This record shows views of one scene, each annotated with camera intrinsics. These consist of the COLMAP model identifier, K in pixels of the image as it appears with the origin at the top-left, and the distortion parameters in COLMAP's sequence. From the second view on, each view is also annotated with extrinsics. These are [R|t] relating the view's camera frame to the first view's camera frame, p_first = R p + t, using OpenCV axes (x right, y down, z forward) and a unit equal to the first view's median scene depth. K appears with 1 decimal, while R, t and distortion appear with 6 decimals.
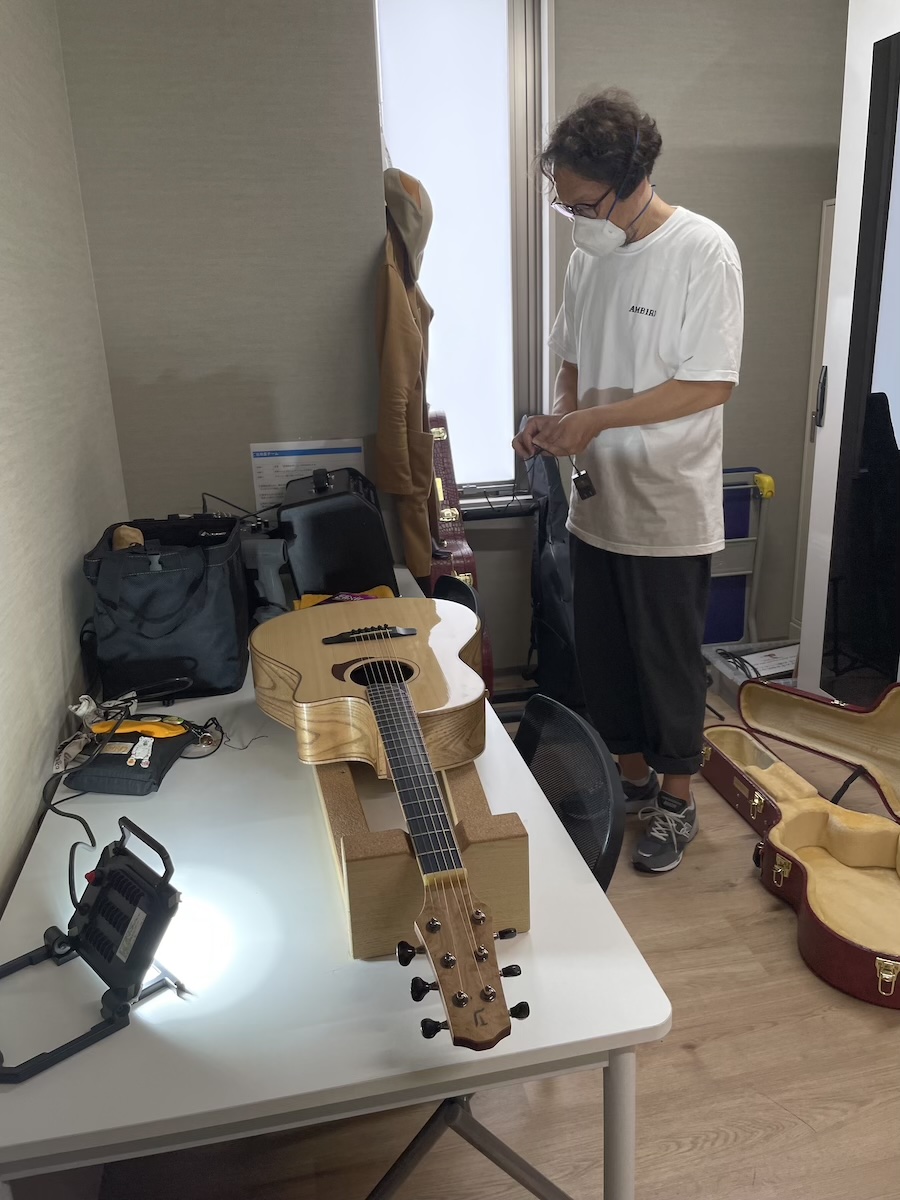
lens RADIAL K [[906.2, 0, 459.7], [0, 906.2, 590.6], [0, 0, 1]] dist [0.082054, -0.116489]
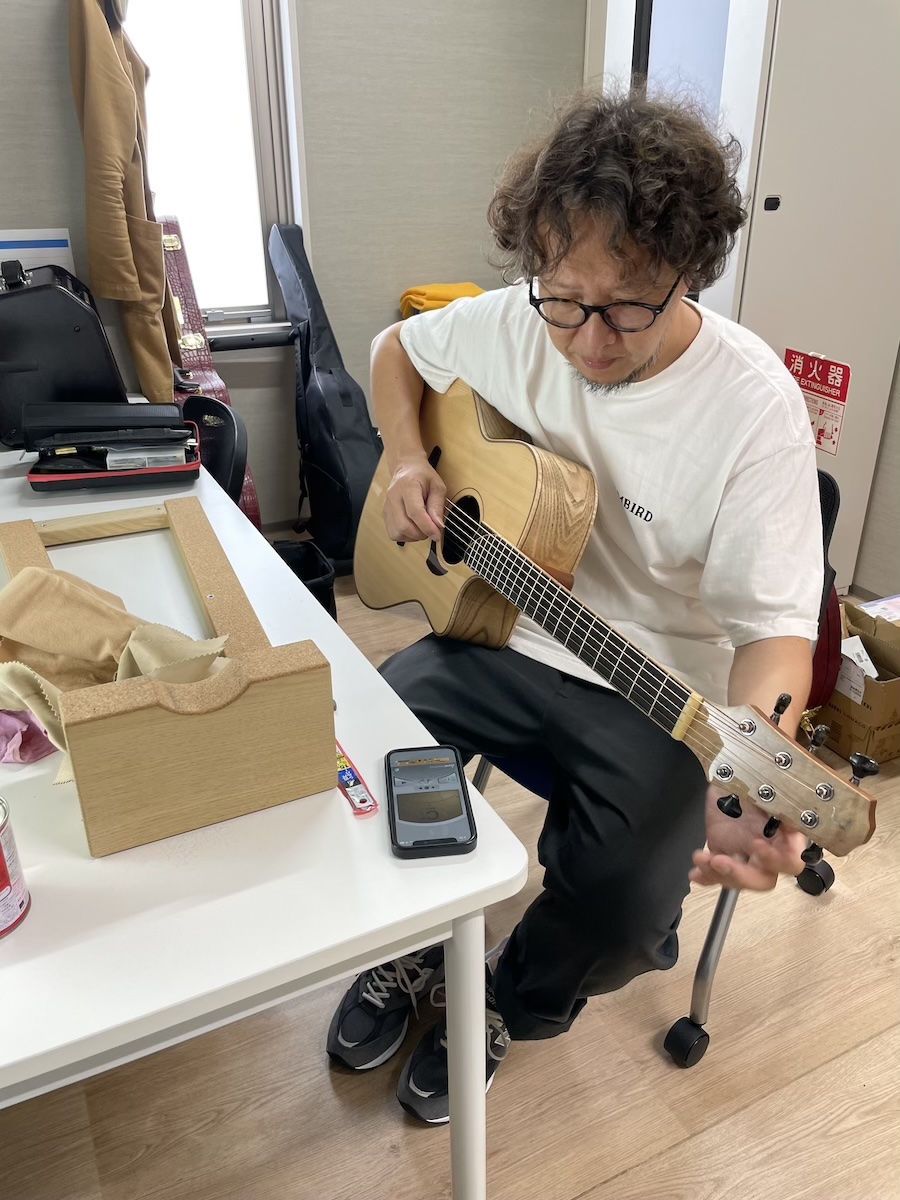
lens RADIAL K [[906.2, 0, 459.7], [0, 906.2, 590.6], [0, 0, 1]] dist [0.082054, -0.116489]
pose [[0.965804, -0.077506, 0.247418, -0.000480], [0.042833, 0.988858, 0.142567, 0.037215], [-0.255711, -0.127094, 0.958363, 0.093662]]
